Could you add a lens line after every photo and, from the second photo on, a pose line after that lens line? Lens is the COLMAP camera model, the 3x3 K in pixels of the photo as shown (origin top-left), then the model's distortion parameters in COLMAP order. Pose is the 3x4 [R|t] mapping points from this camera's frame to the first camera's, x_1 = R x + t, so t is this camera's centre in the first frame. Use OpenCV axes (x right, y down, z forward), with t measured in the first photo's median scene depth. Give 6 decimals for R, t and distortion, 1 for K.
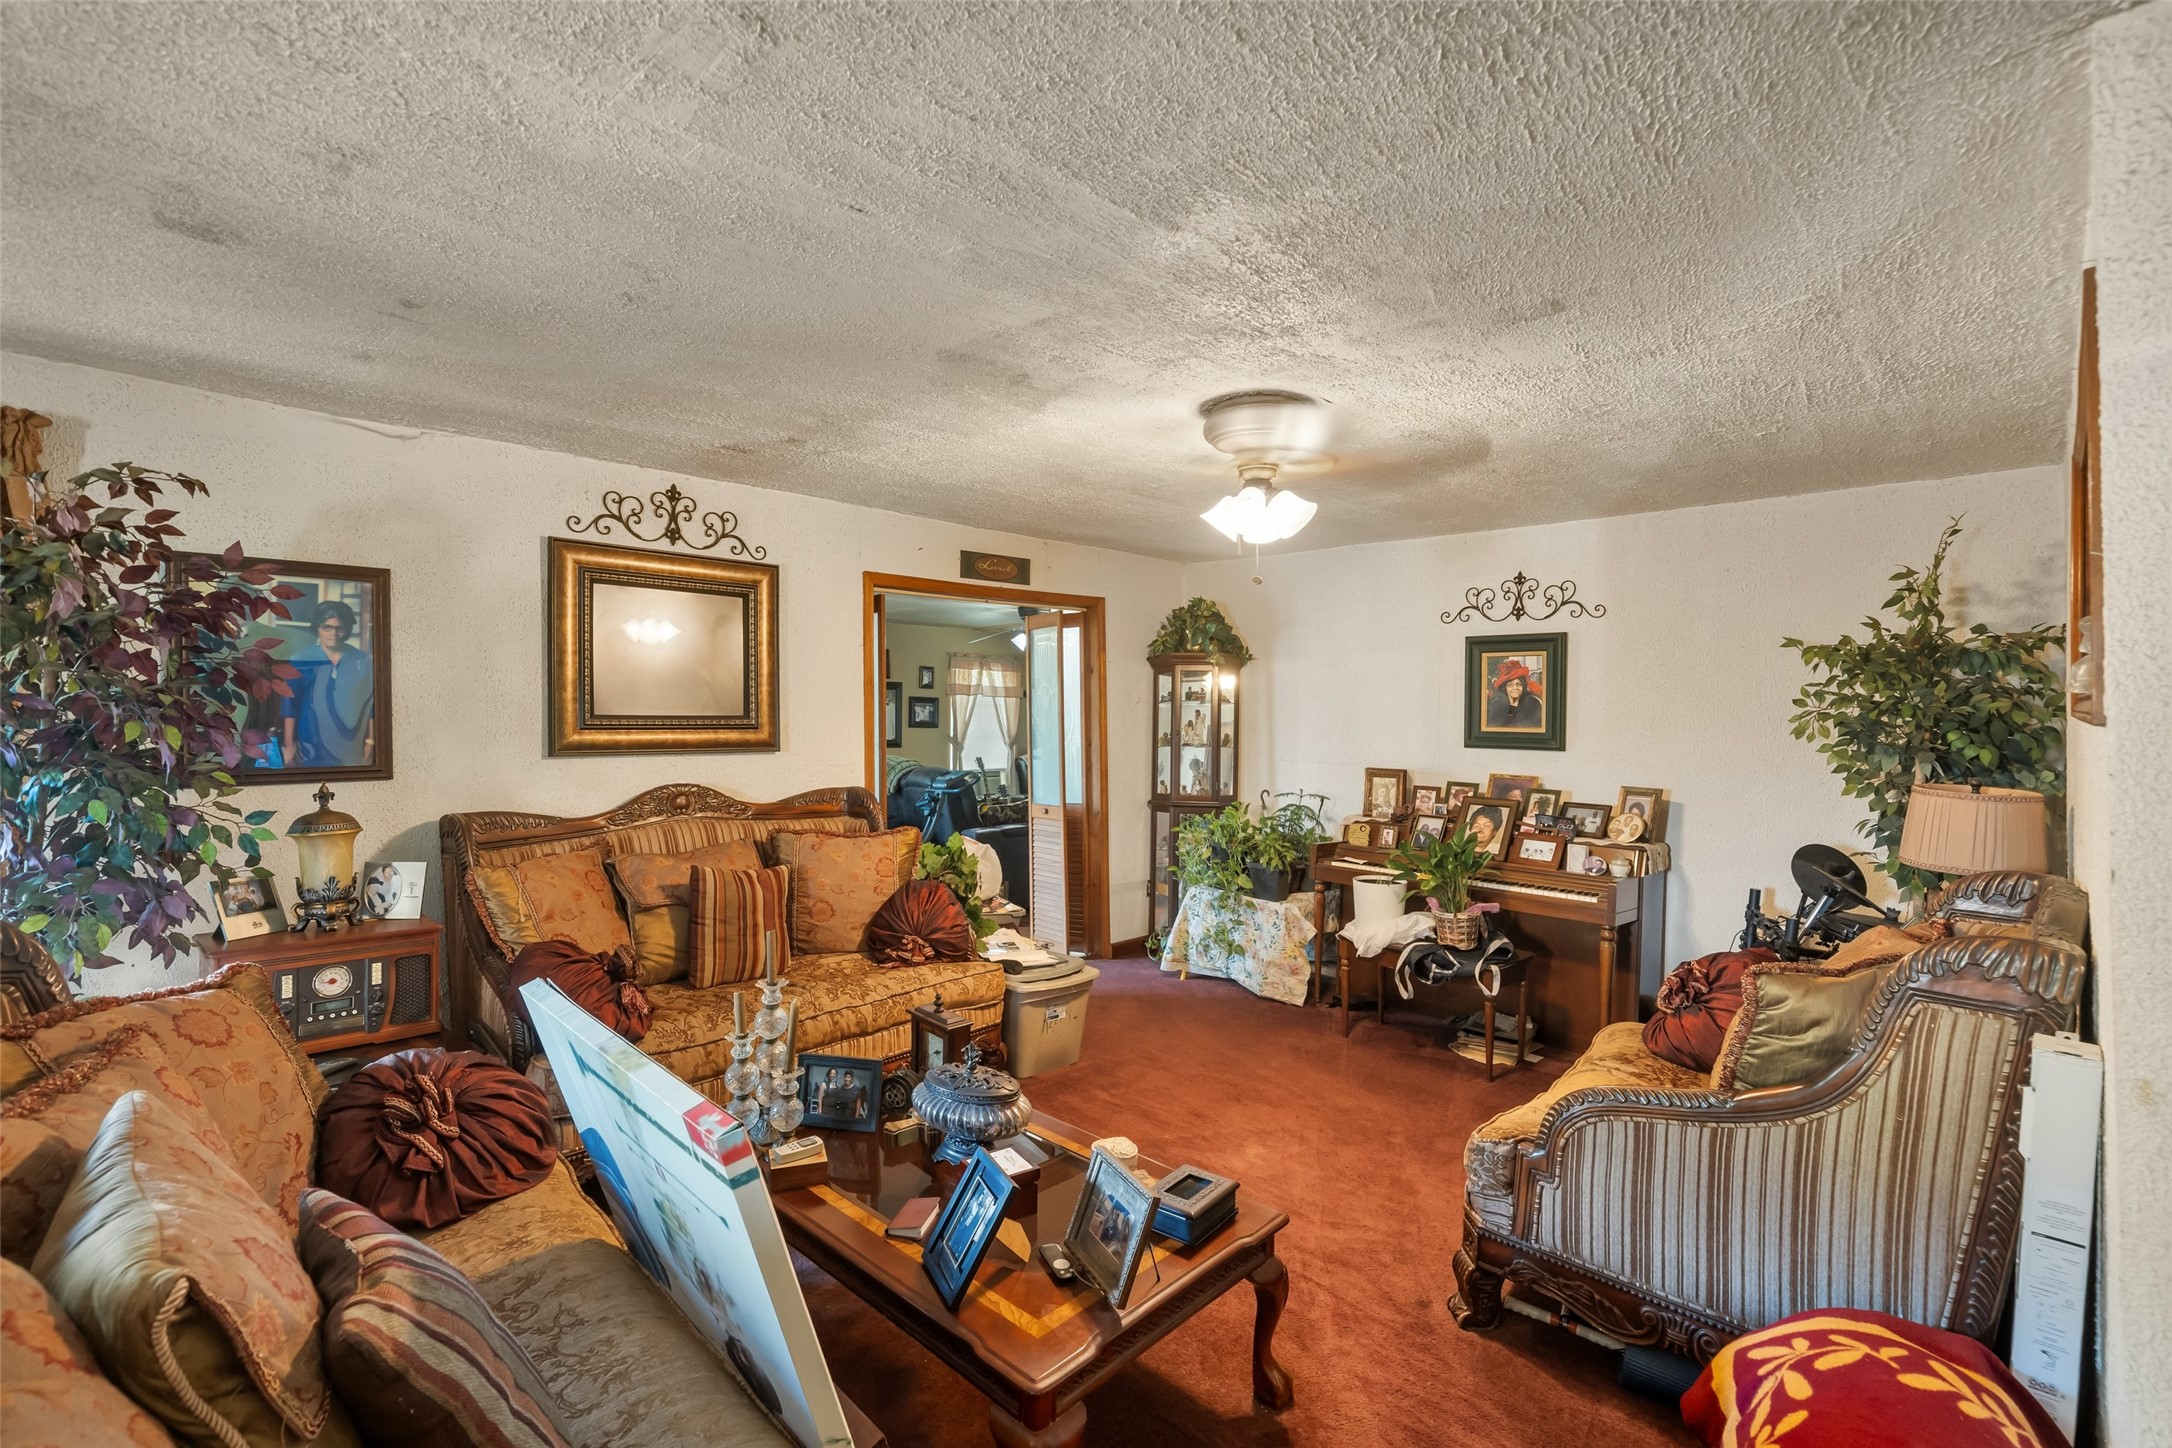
lens RADIAL K [[967.9, 0, 1085.5], [0, 967.9, 725.7], [0, 0, 1]] dist [-0.001576, -0.000477]
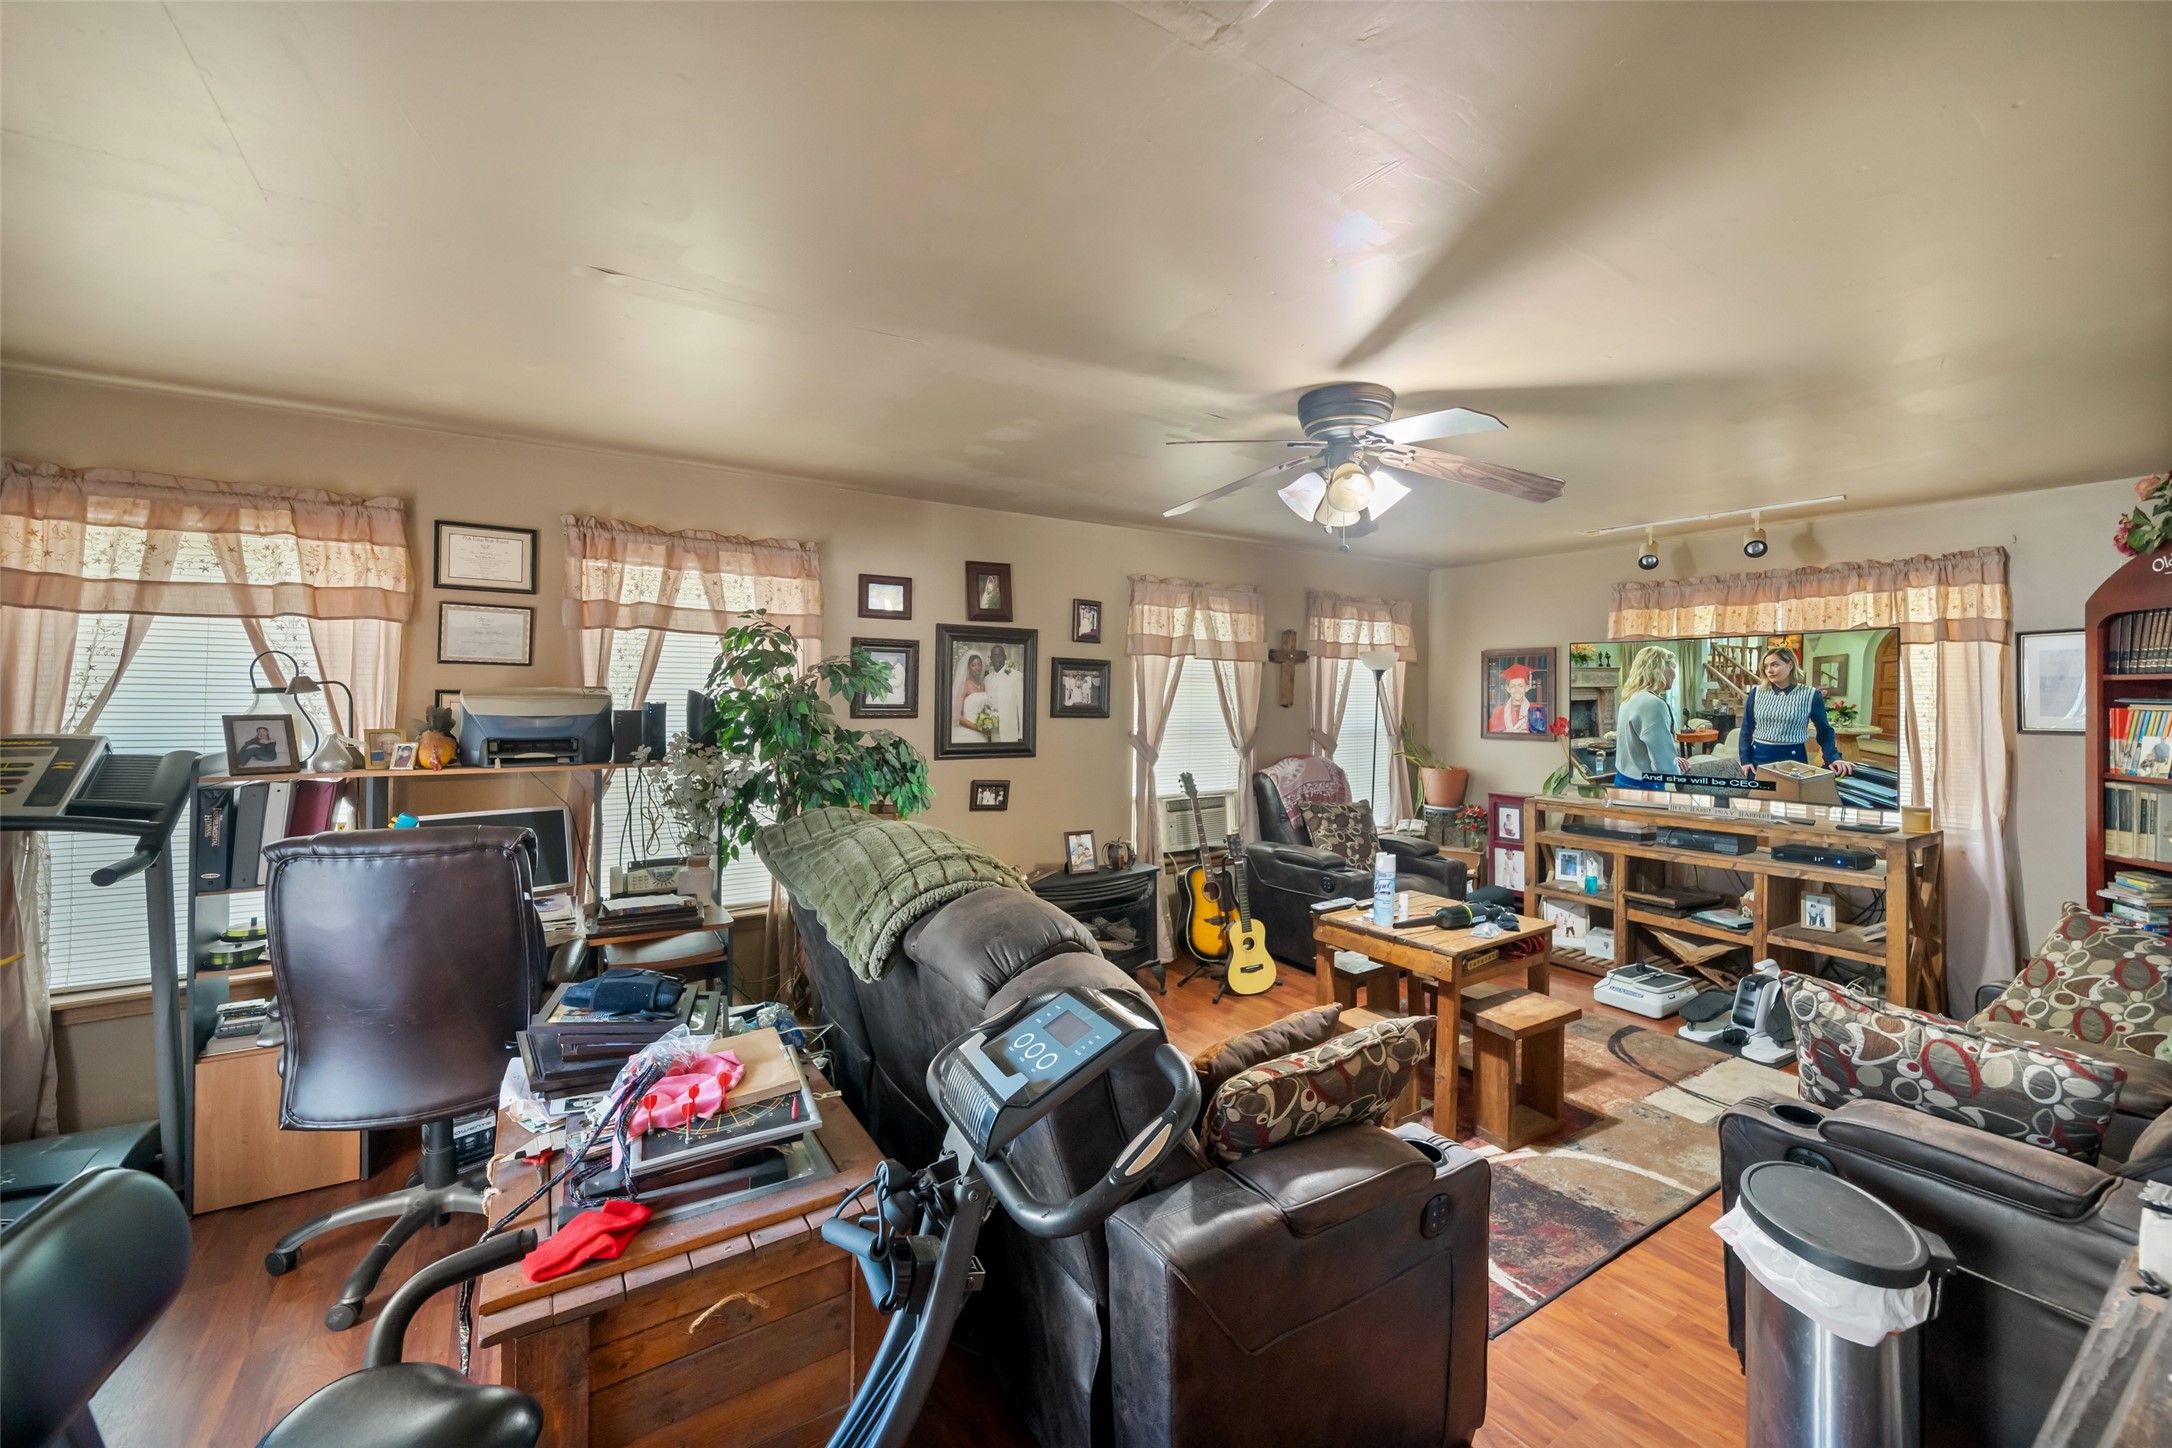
lens RADIAL K [[865.3, 0, 1098.3], [0, 865.3, 711.1], [0, 0, 1]] dist [-0.000229, -0.000001]
pose [[0.977190, 0.008879, -0.212181, -0.157267], [-0.006672, 0.999916, 0.011116, -0.017819], [0.212262, -0.009447, 0.977167, 1.453252]]
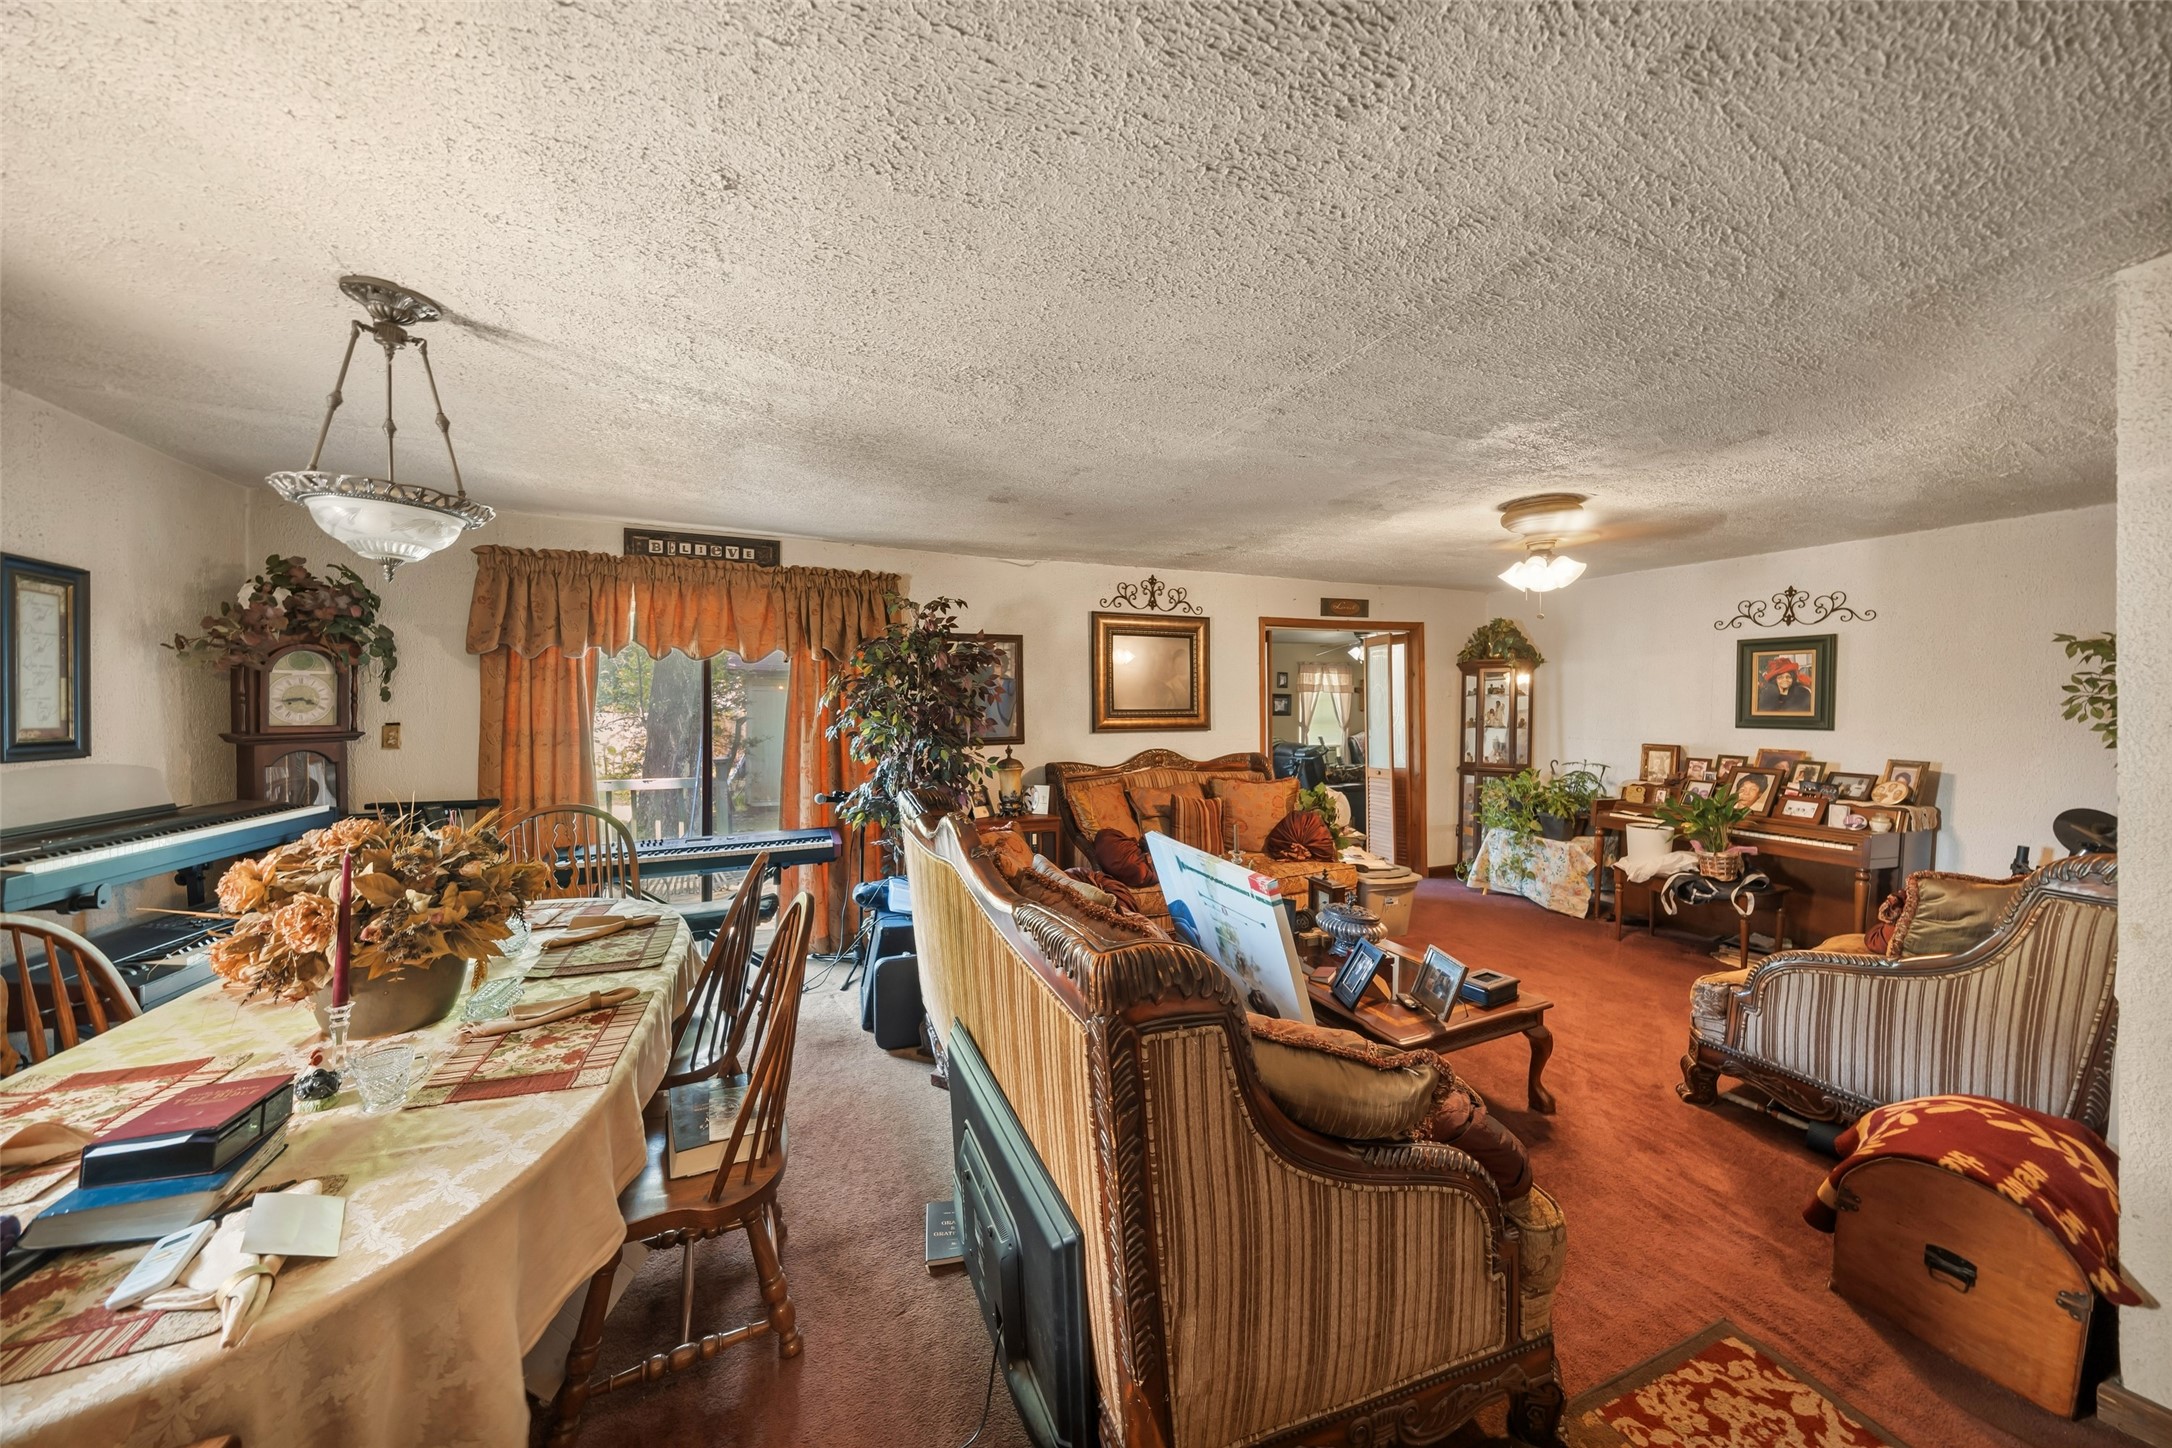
lens RADIAL K [[756.8, 0, 1086.0], [0, 756.8, 733.4], [0, 0, 1]] dist [-0.005185, -0.000092]
pose [[0.925687, 0.001746, -0.378285, -0.032093], [0.007707, 0.999695, 0.023474, -0.000071], [0.378211, -0.024645, 0.925391, -0.352682]]
